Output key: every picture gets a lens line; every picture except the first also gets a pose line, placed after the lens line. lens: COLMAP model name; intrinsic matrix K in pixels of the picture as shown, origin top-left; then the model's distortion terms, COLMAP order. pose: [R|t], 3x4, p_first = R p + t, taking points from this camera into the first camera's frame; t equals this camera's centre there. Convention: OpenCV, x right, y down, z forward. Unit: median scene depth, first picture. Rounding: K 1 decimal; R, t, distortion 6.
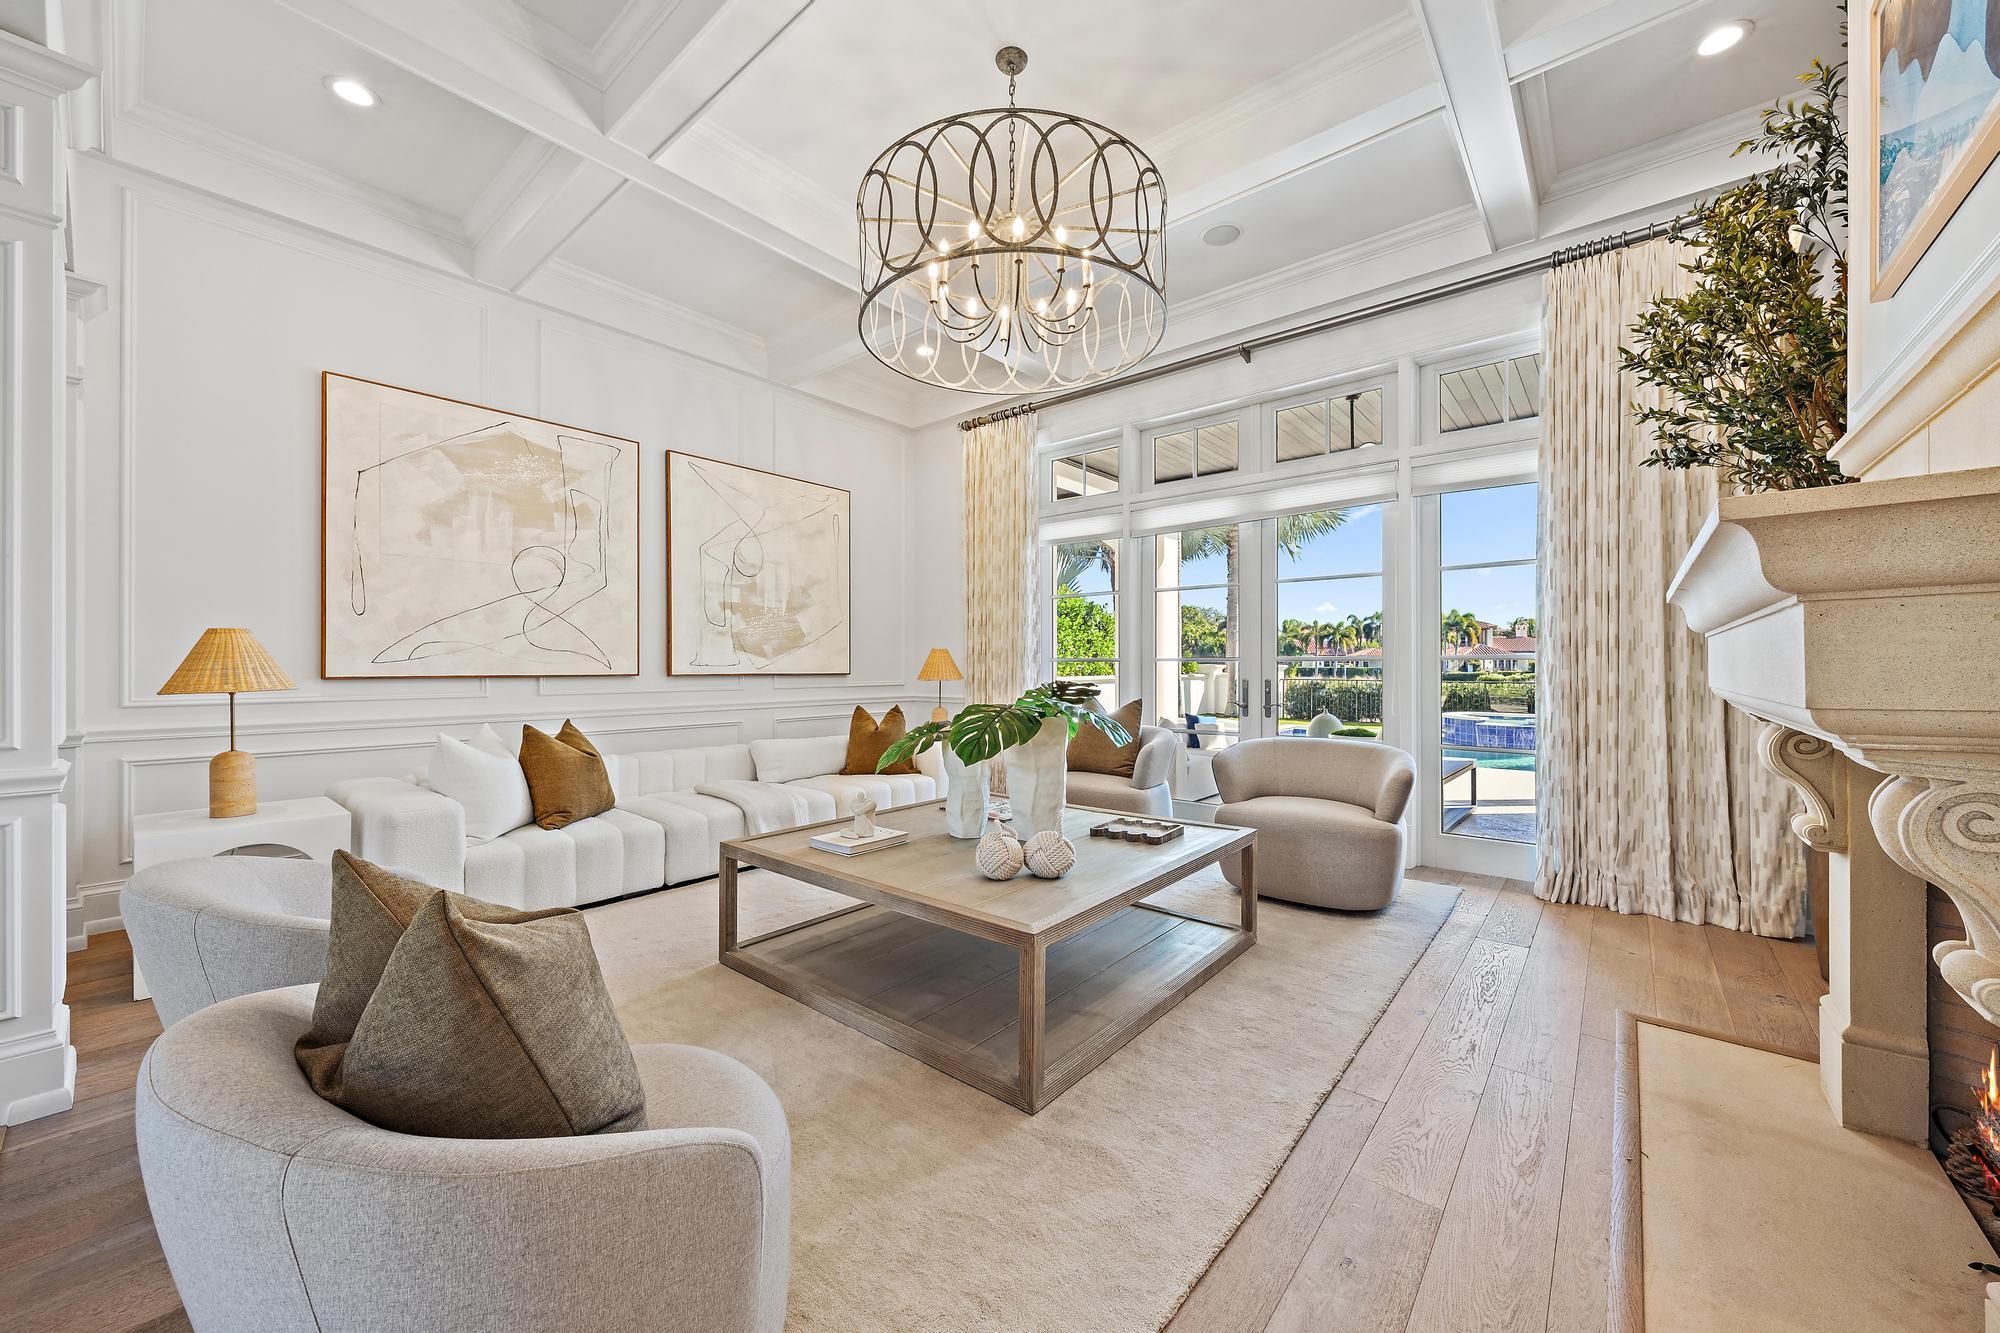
lens RADIAL K [[736.8, 0, 1005.5], [0, 736.8, 667.0], [0, 0, 1]] dist [0.000679, -0.000107]
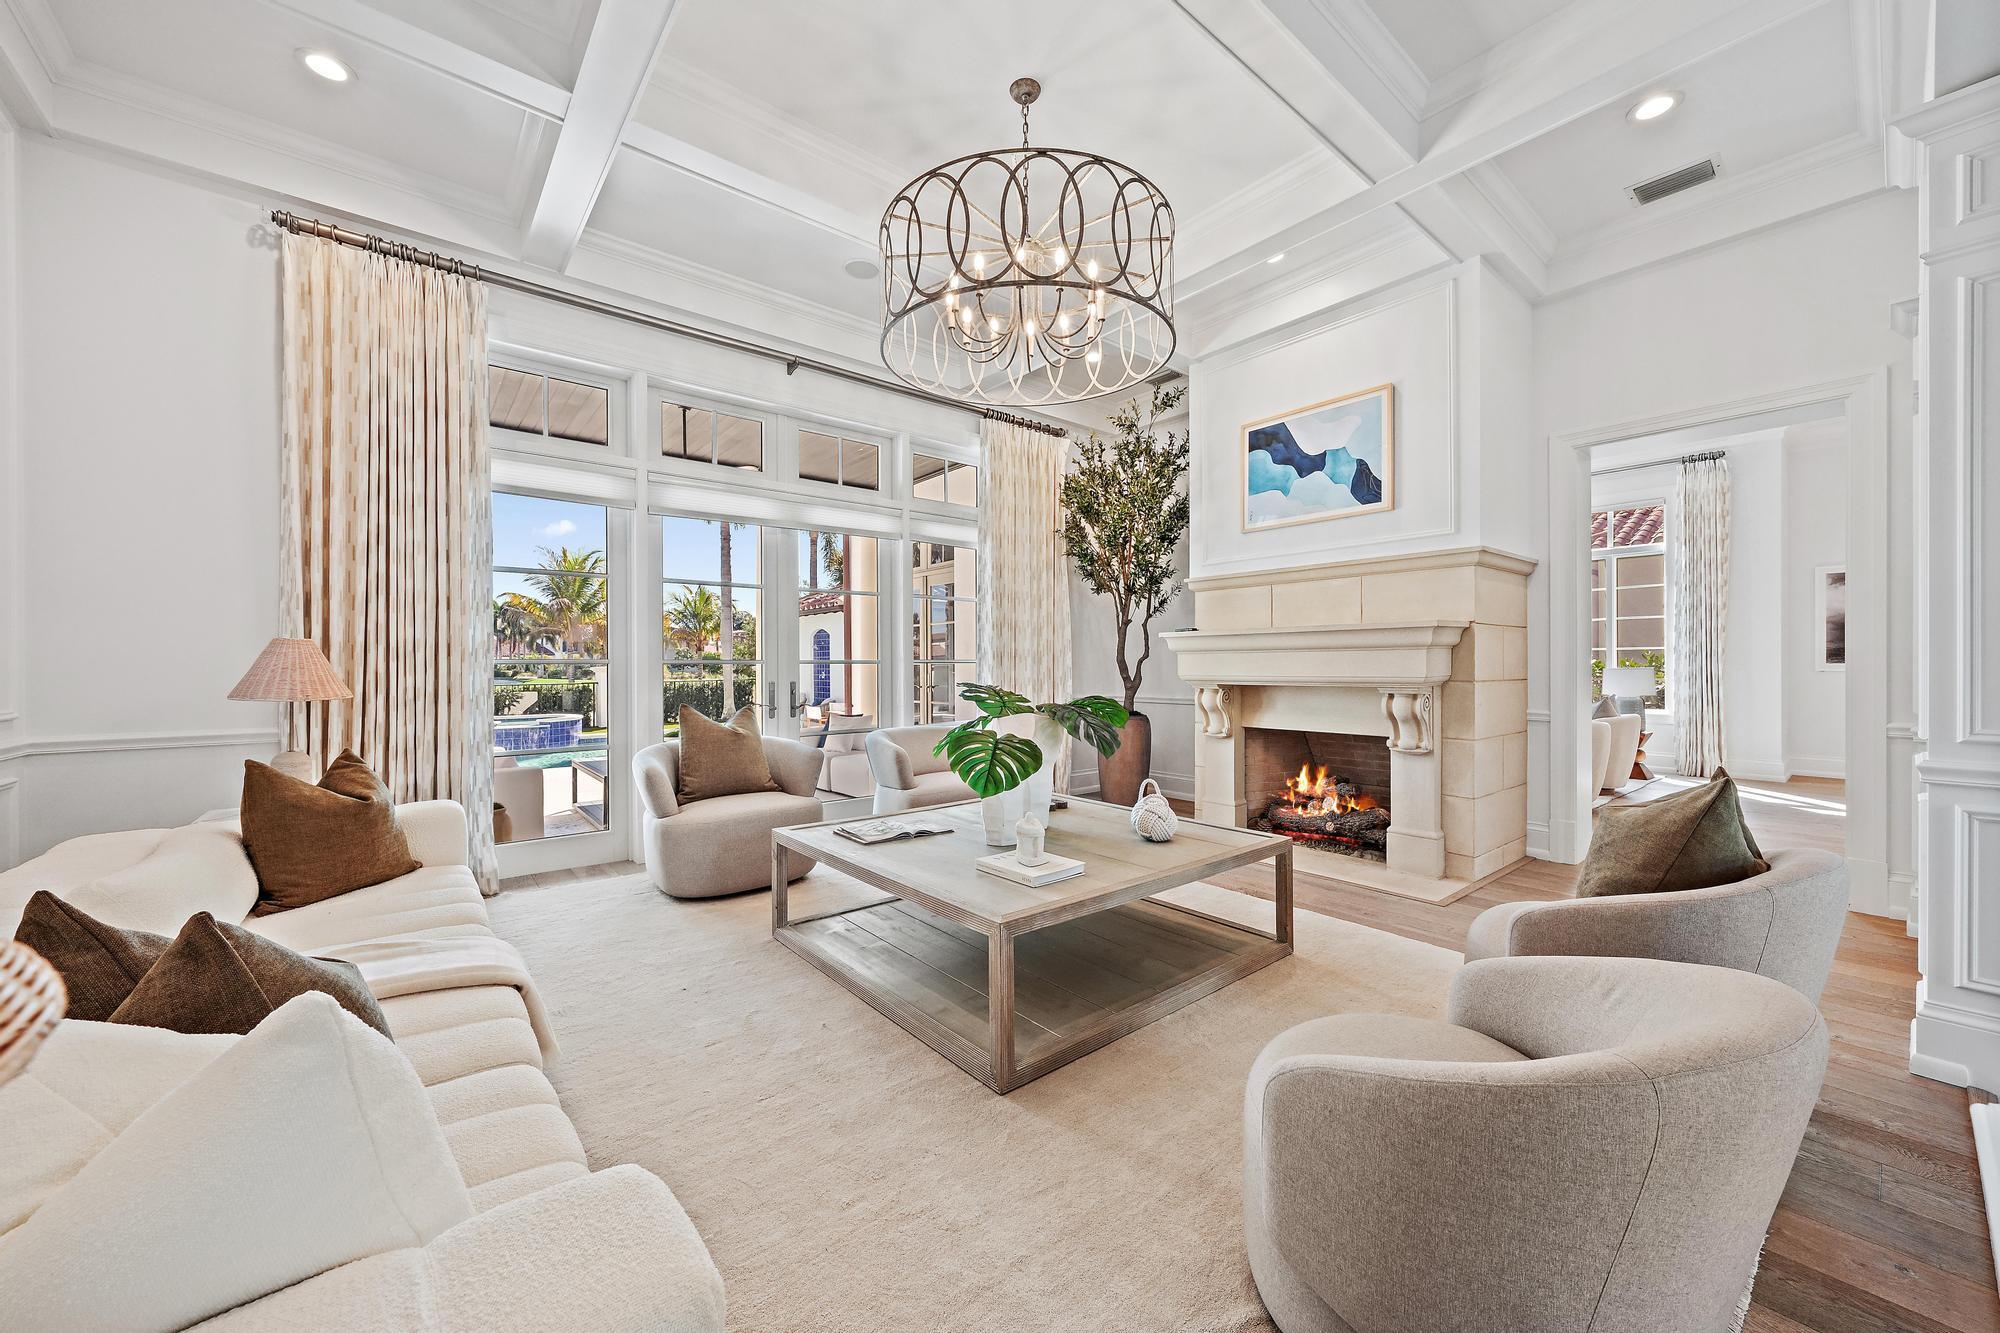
lens RADIAL K [[736.8, 0, 1005.5], [0, 736.8, 667.0], [0, 0, 1]] dist [0.000679, -0.000107]
pose [[0.182639, -0.002961, 0.983176, -0.577024], [0.006514, 0.999977, 0.001801, -0.002319], [-0.983158, 0.006075, 0.182654, 0.469464]]
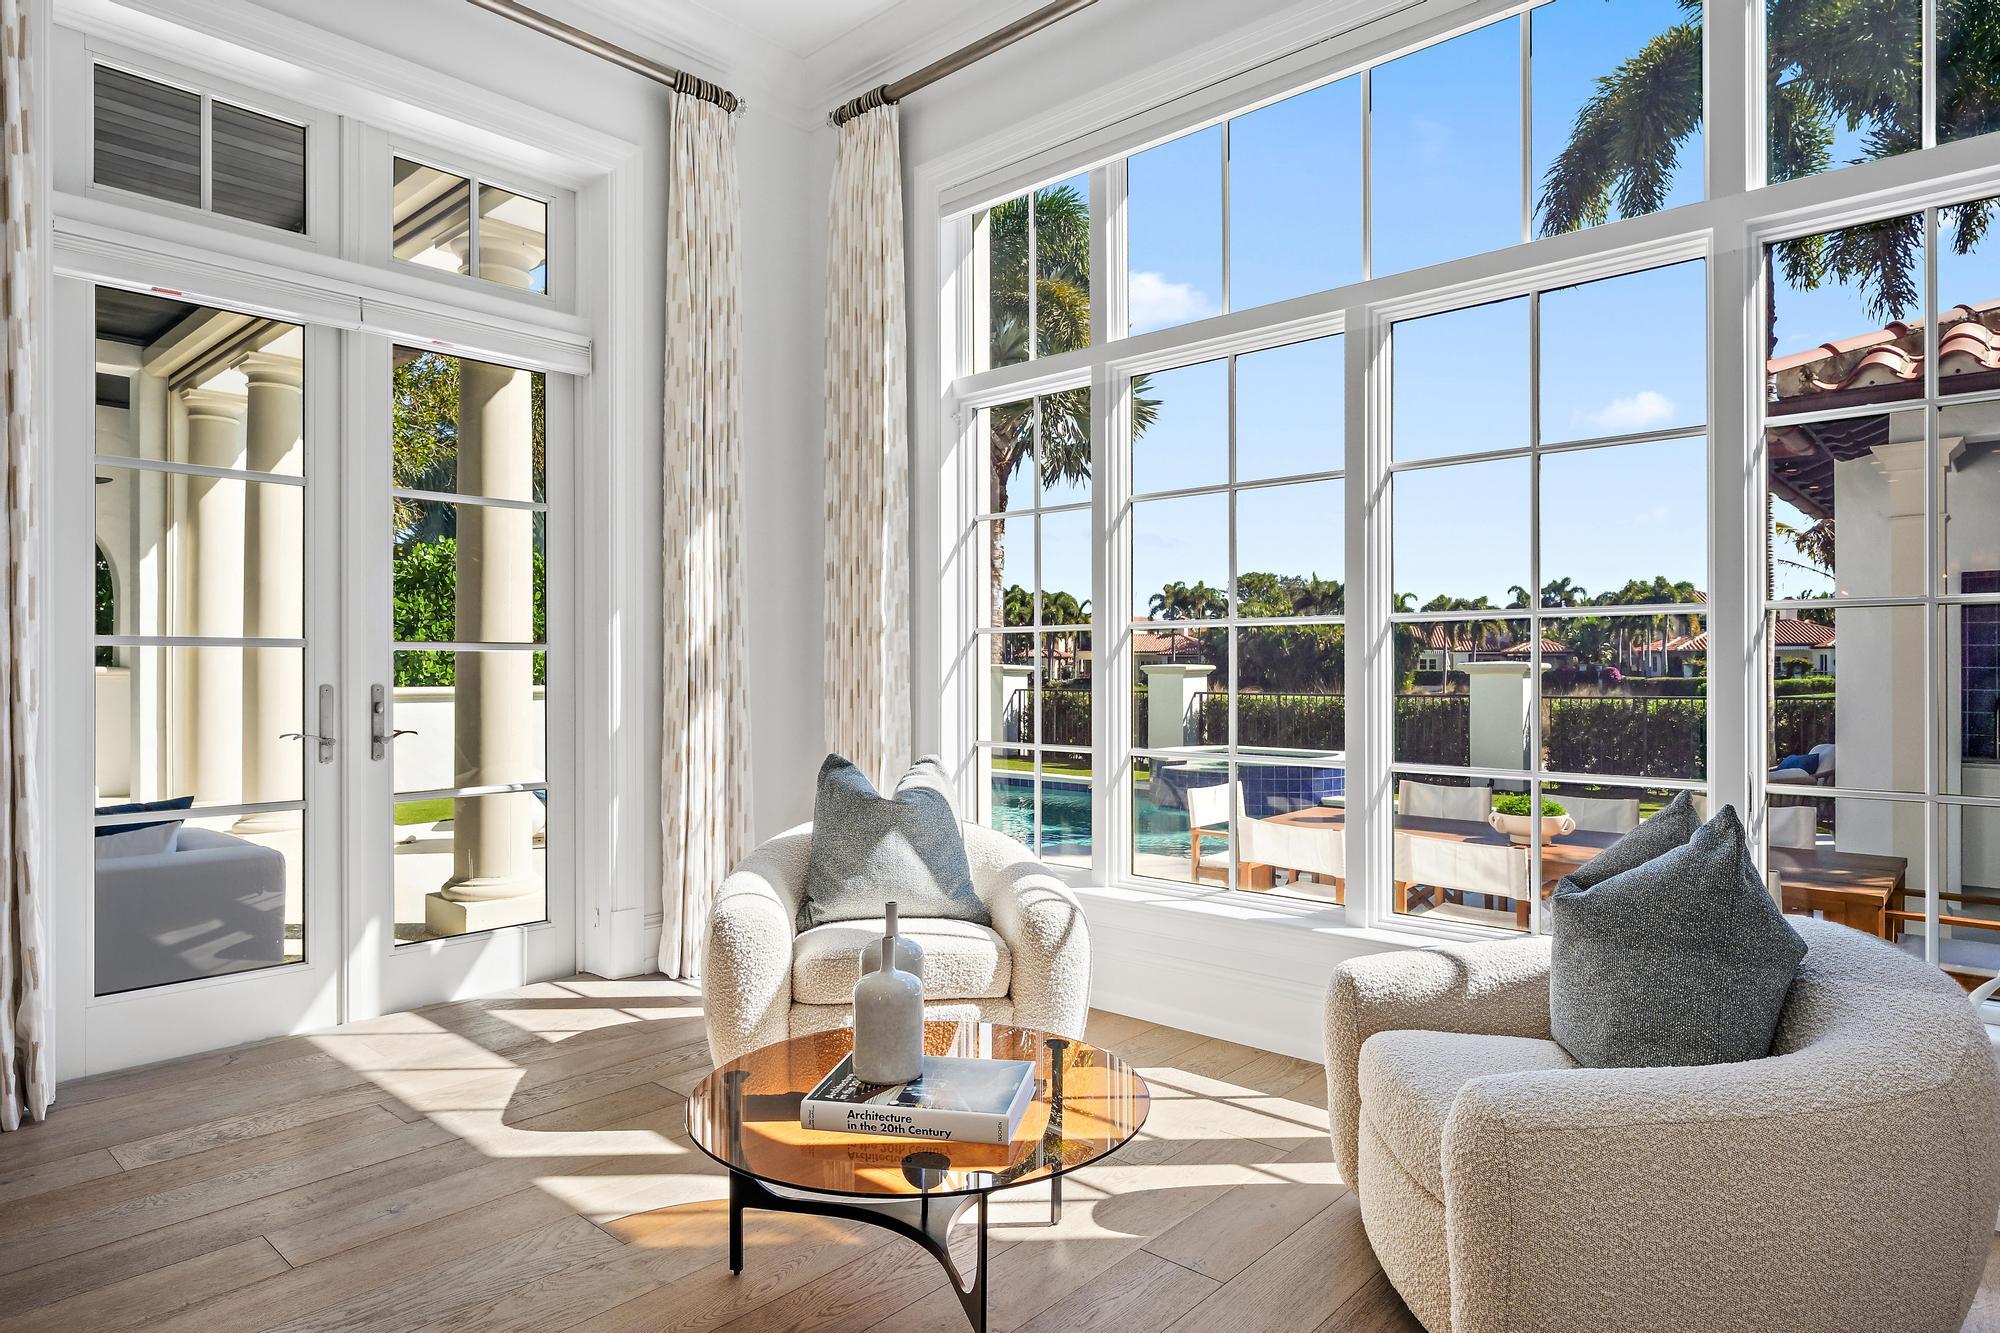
lens RADIAL K [[1151.6, 0, 1000.0], [0, 1151.6, 666.5], [0, 0, 1]] dist [0.004756, 0.001028]
pose [[0.999127, -0.003361, -0.041638, 1.673402], [0.003140, 0.999981, -0.005369, 0.013096], [0.041655, 0.005234, 0.999118, 0.296476]]
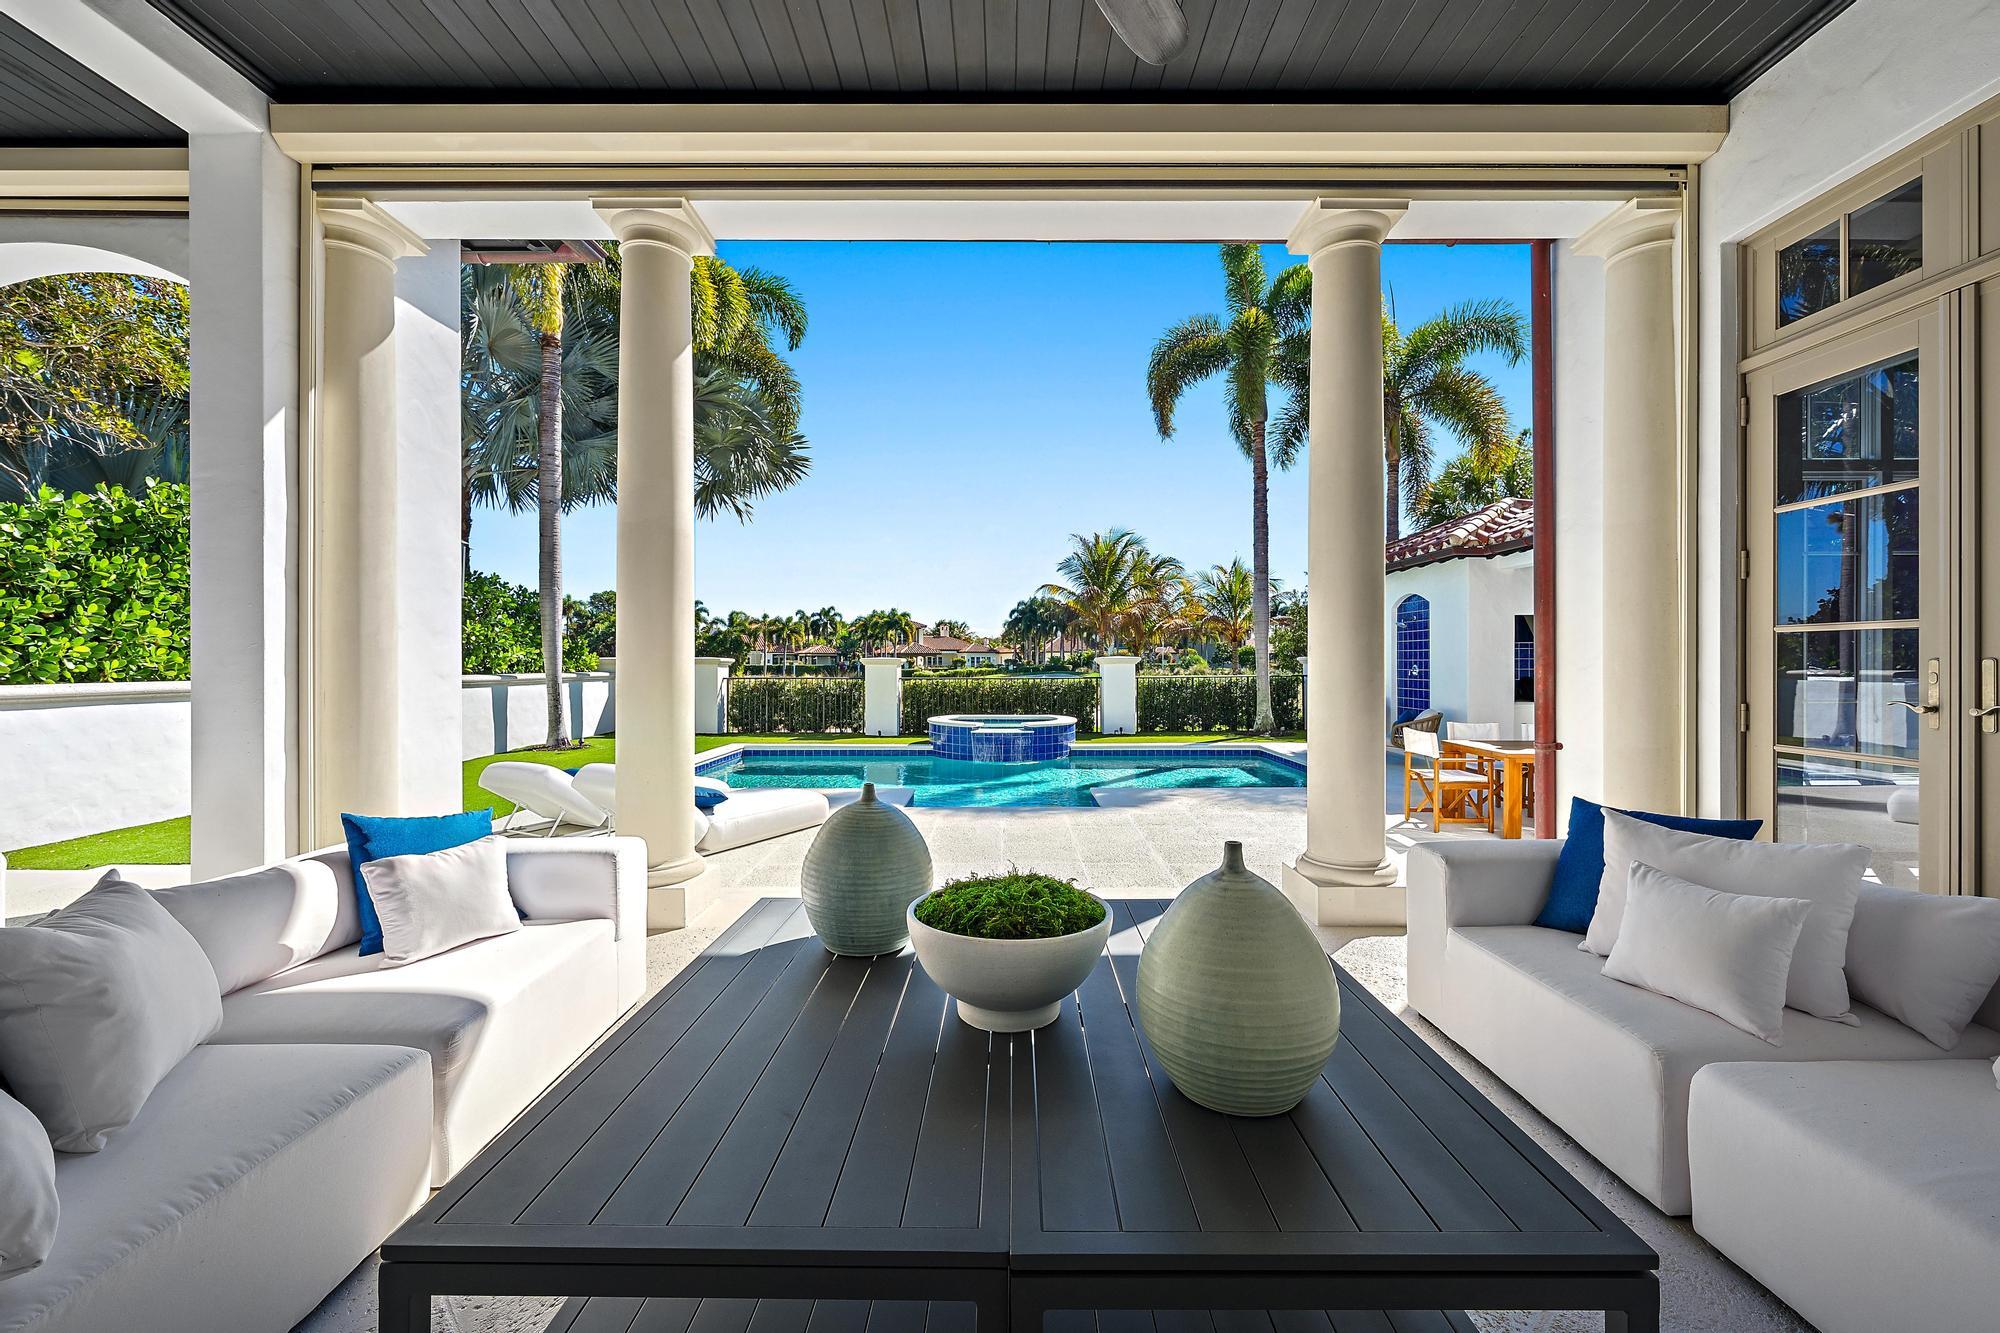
lens RADIAL K [[782.6, 0, 1000.0], [0, 782.6, 666.5], [0, 0, 1]] dist [0.000197, 0.000080]
pose [[0.769688, -0.003939, 0.638408, 0.395765], [0.003053, 0.999992, 0.002489, 0.018011], [-0.638413, 0.000033, 0.769694, 1.022247]]
